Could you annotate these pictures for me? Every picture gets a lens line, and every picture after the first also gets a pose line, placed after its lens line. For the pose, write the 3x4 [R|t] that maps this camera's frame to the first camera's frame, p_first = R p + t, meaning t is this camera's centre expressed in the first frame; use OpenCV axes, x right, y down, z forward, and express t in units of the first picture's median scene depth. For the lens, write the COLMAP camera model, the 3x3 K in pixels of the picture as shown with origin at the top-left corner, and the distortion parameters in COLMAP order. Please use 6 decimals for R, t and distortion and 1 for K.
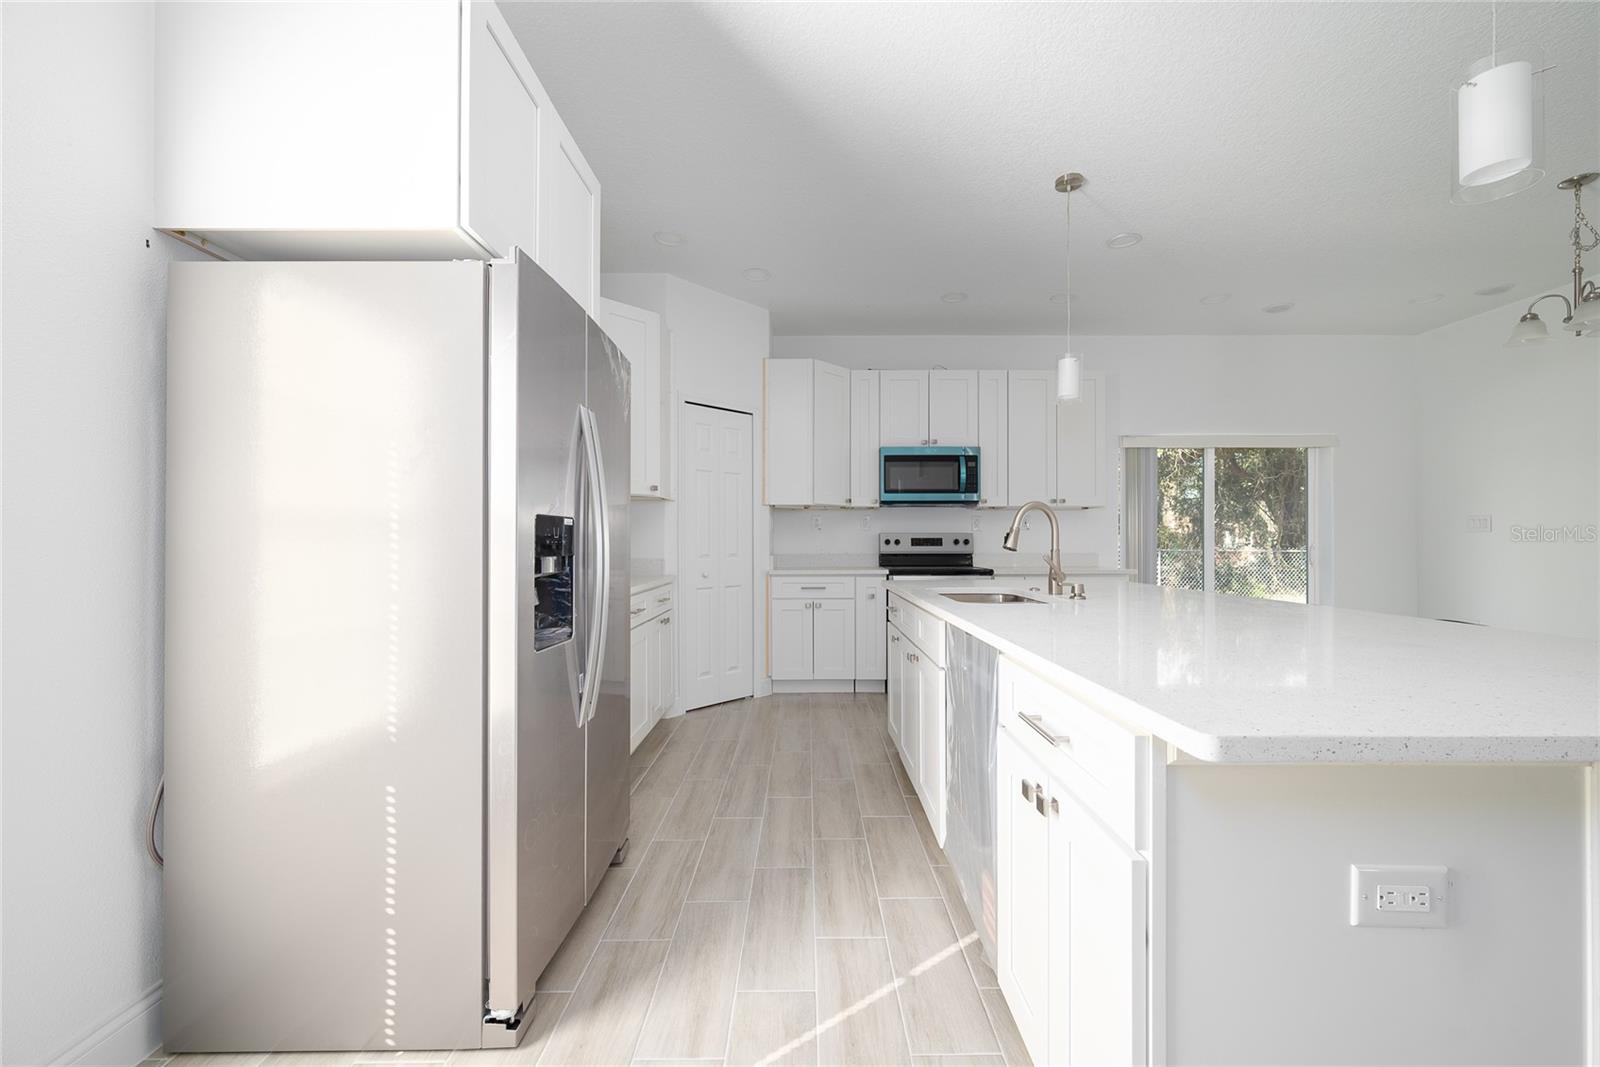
lens RADIAL K [[633.2, 0, 808.1], [0, 633.2, 538.0], [0, 0, 1]] dist [-0.001770, -0.000248]
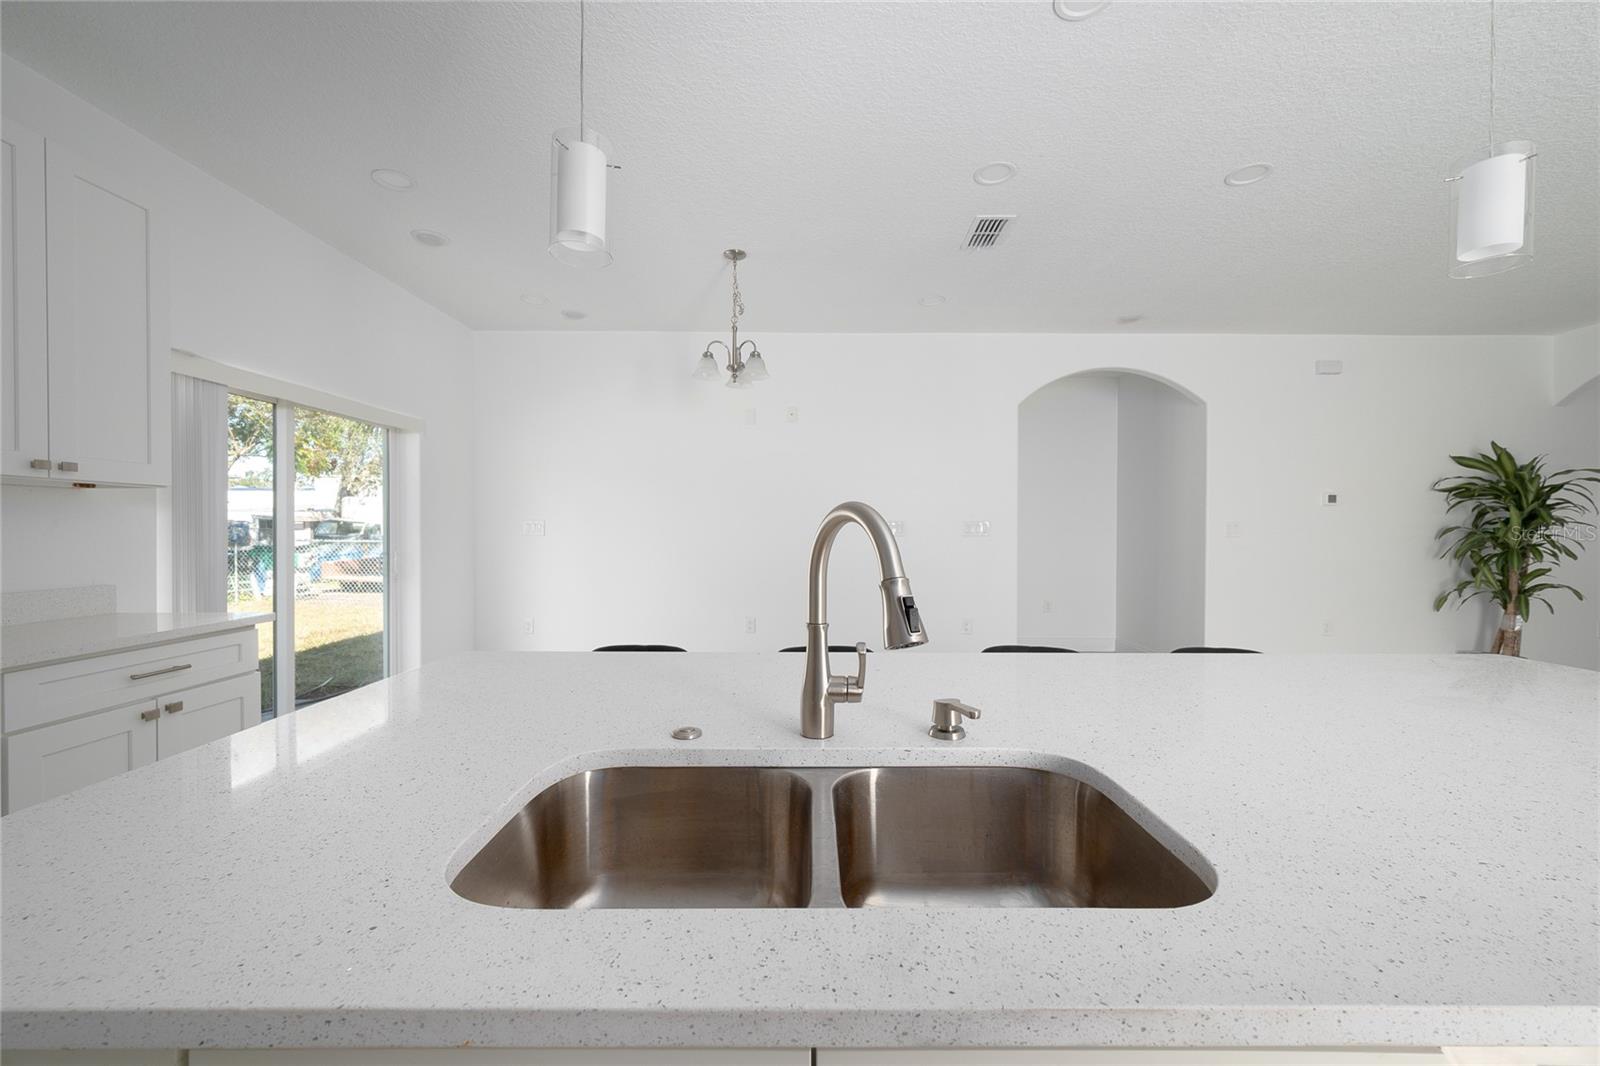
lens RADIAL K [[633.2, 0, 808.1], [0, 633.2, 537.5], [0, 0, 1]] dist [-0.001770, -0.000248]
pose [[0.006045, -0.013691, 0.999888, -0.005640], [-0.009625, 0.999859, 0.013748, -0.022974], [-0.999935, -0.009707, 0.005913, 0.520382]]
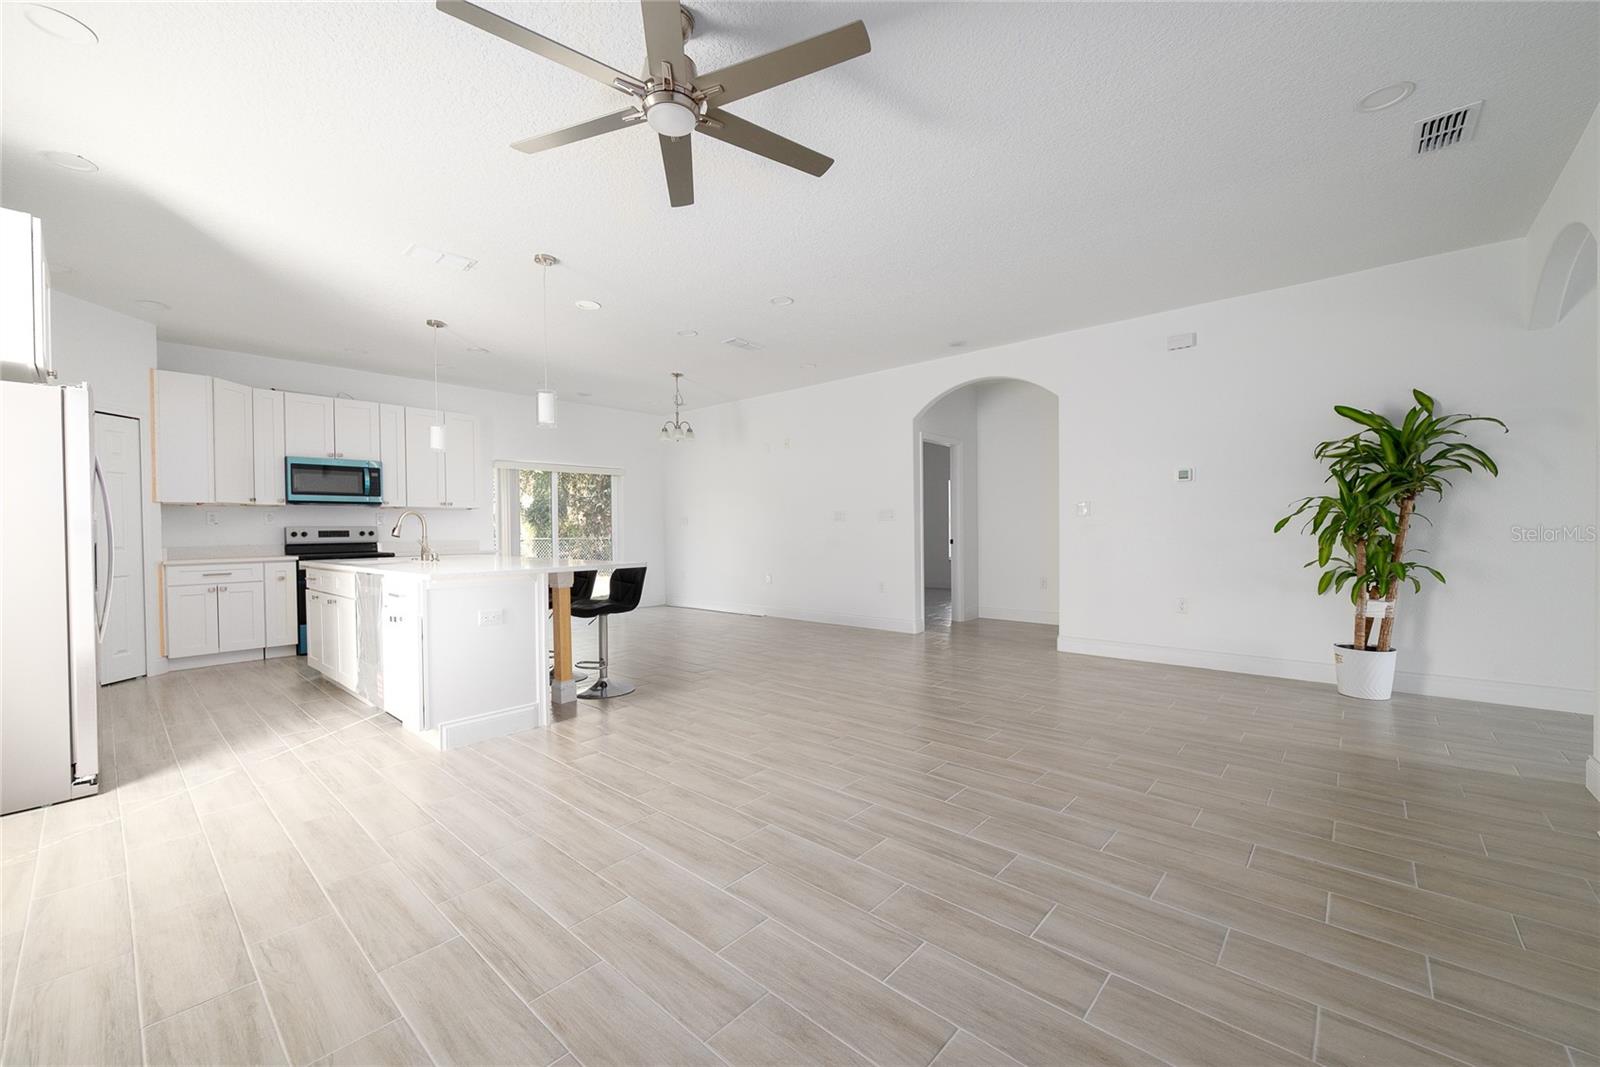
lens RADIAL K [[633.2, 0, 808.1], [0, 633.2, 538.0], [0, 0, 1]] dist [-0.001770, -0.000248]
pose [[0.665672, -0.017242, 0.746045, -0.129951], [0.006939, 0.999833, 0.016917, -0.000285], [-0.746212, -0.006084, 0.665680, -0.568147]]
